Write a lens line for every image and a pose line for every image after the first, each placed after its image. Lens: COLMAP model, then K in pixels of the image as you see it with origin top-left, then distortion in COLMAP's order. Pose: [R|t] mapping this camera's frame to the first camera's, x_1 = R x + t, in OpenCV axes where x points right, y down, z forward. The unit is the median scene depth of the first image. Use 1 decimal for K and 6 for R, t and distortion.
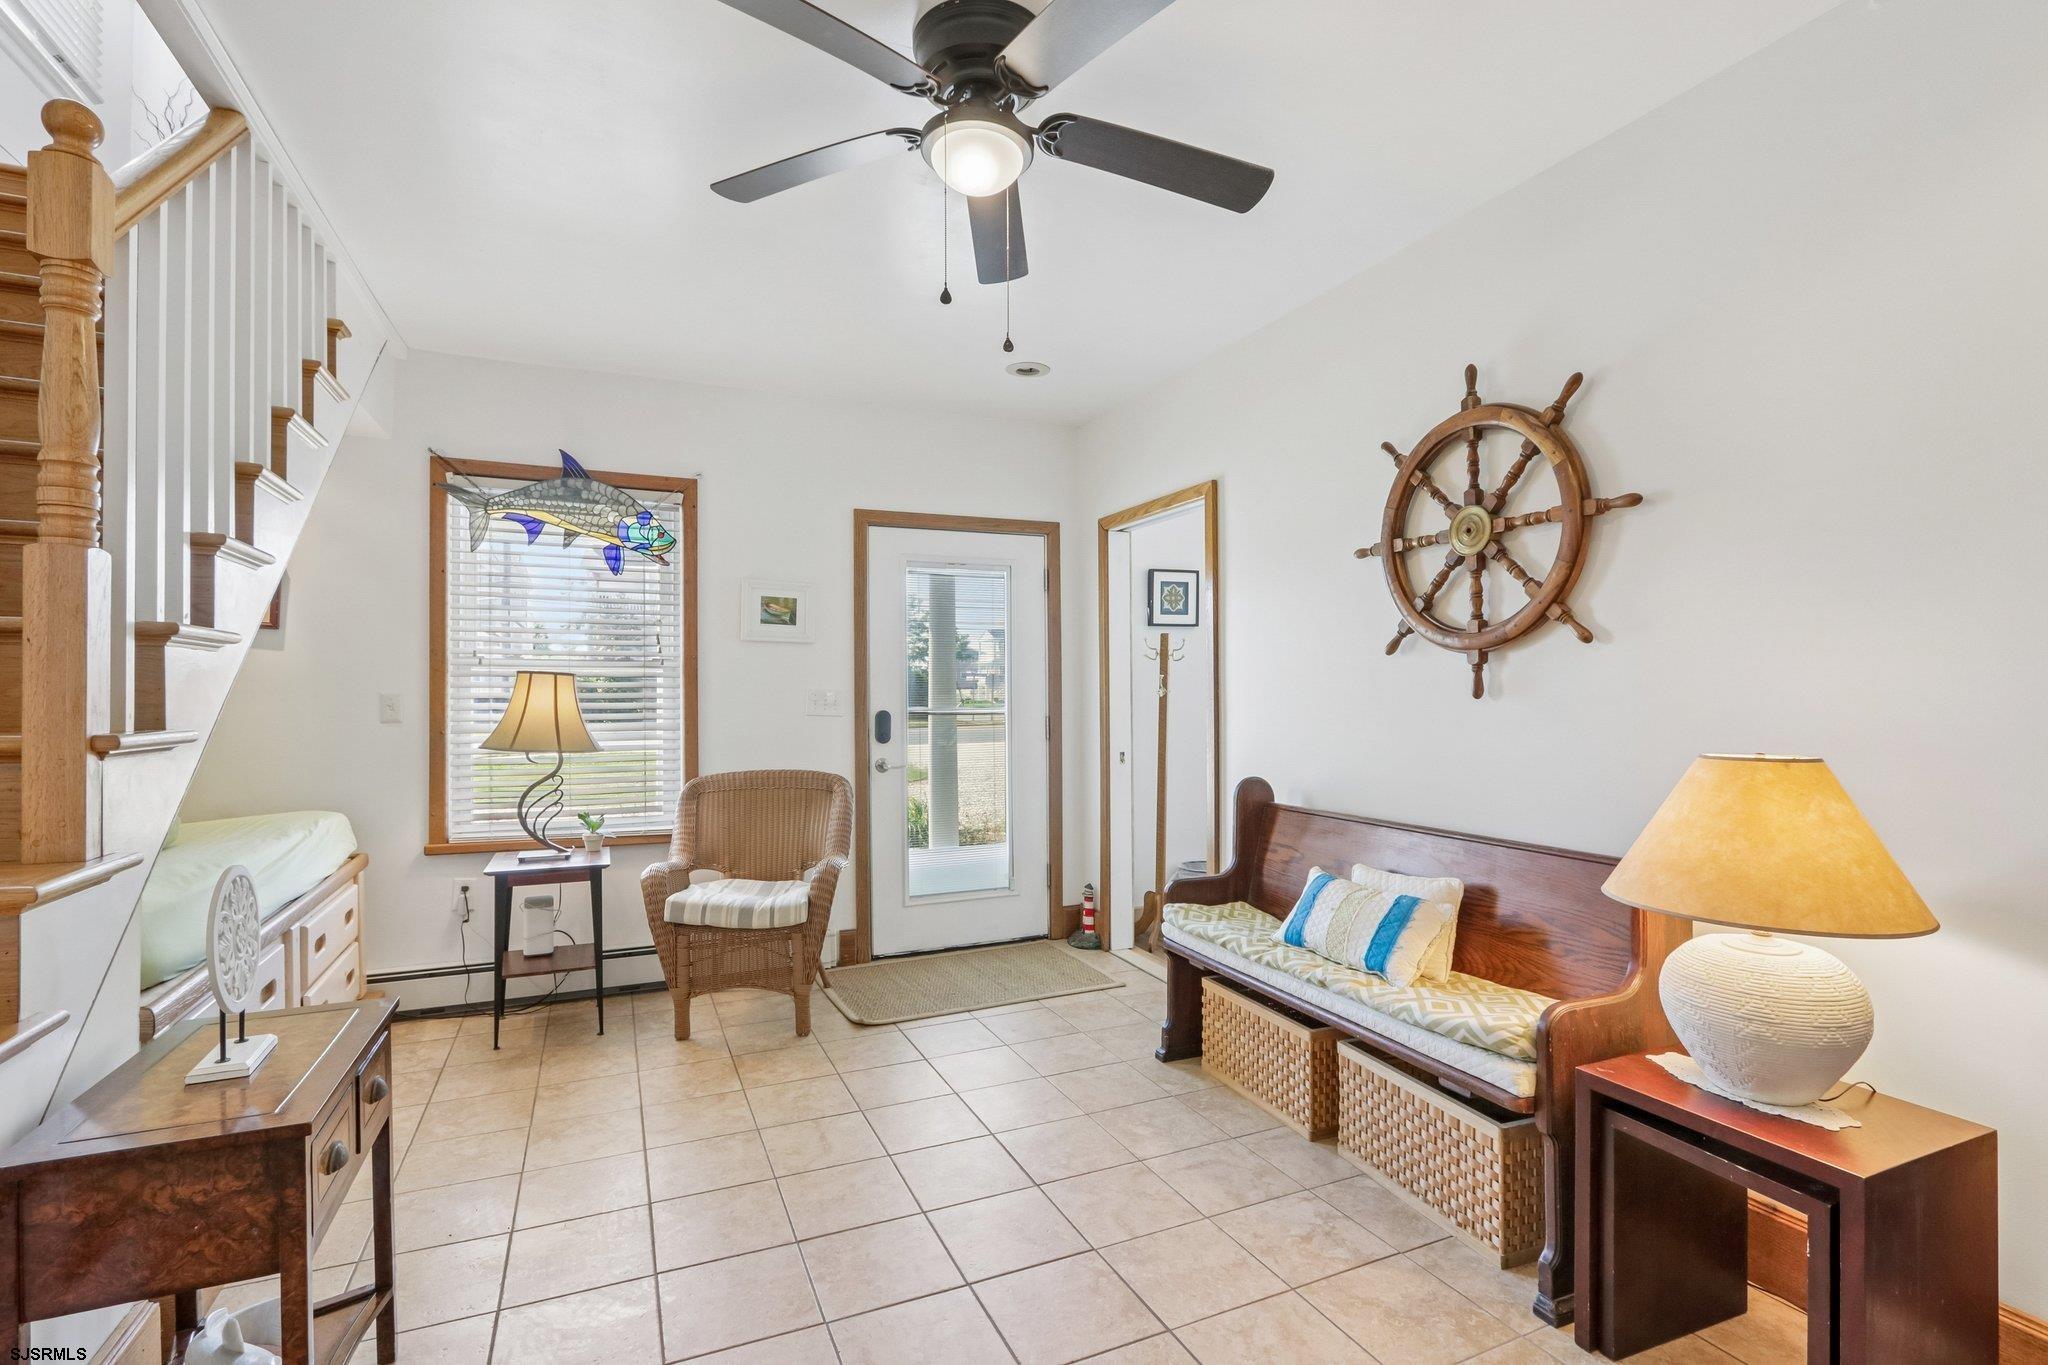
lens RADIAL K [[959.7, 0, 1021.6], [0, 959.7, 698.4], [0, 0, 1]] dist [-0.022038, 0.000892]
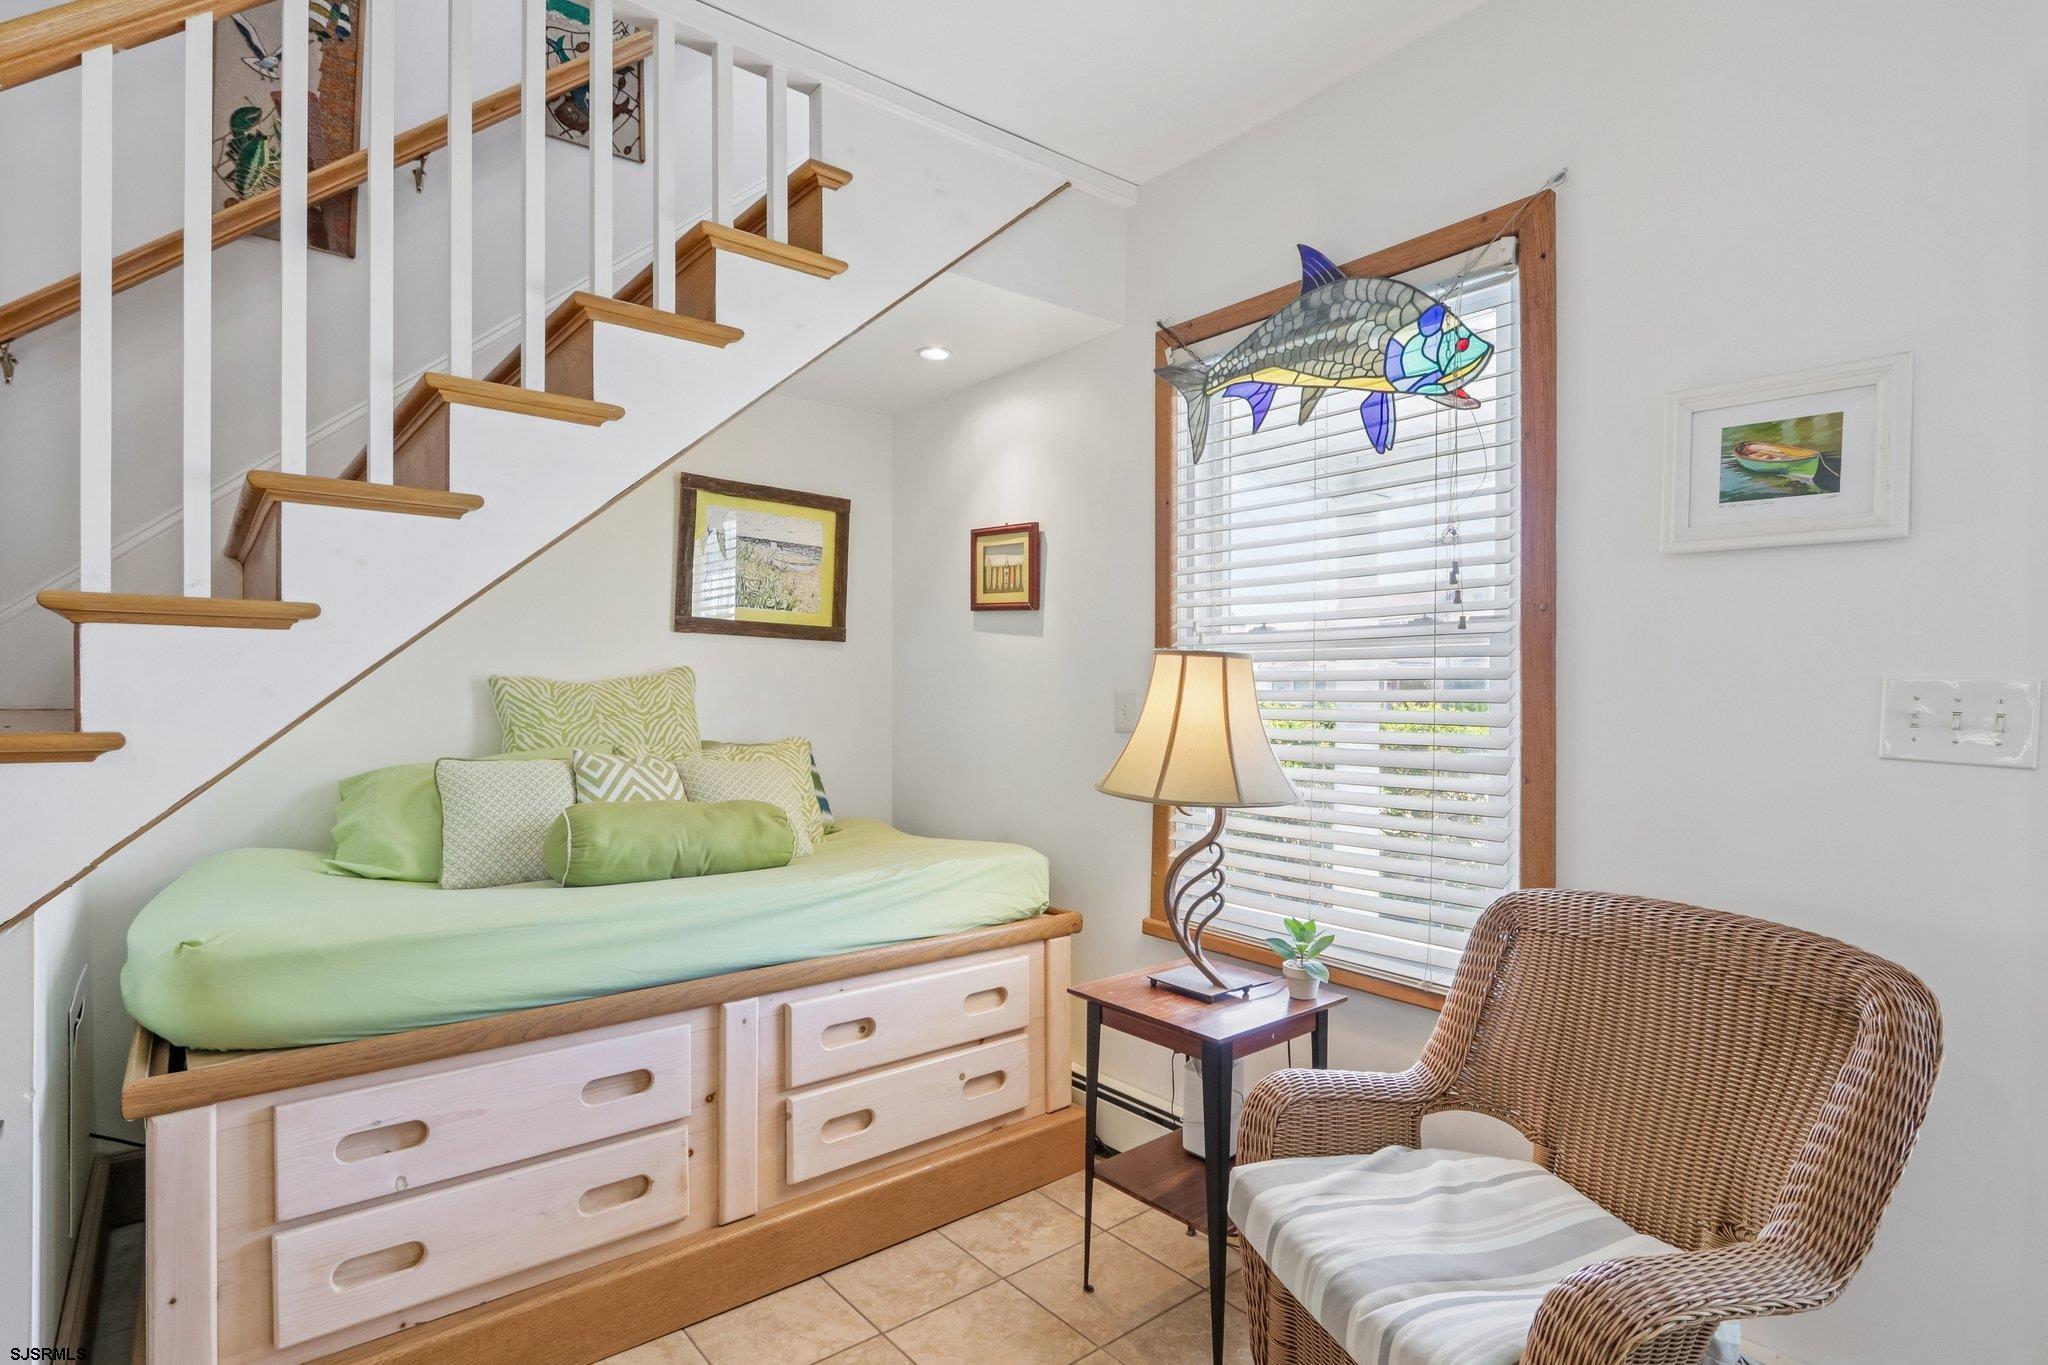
lens RADIAL K [[1023.4, 0, 1027.3], [0, 1023.4, 701.7], [0, 0, 1]] dist [-0.000815, 0.000065]
pose [[0.276773, 0.010633, -0.960877, 0.038174], [-0.004167, 0.999943, 0.009865, -0.004285], [0.960926, 0.001274, 0.276801, 0.677210]]
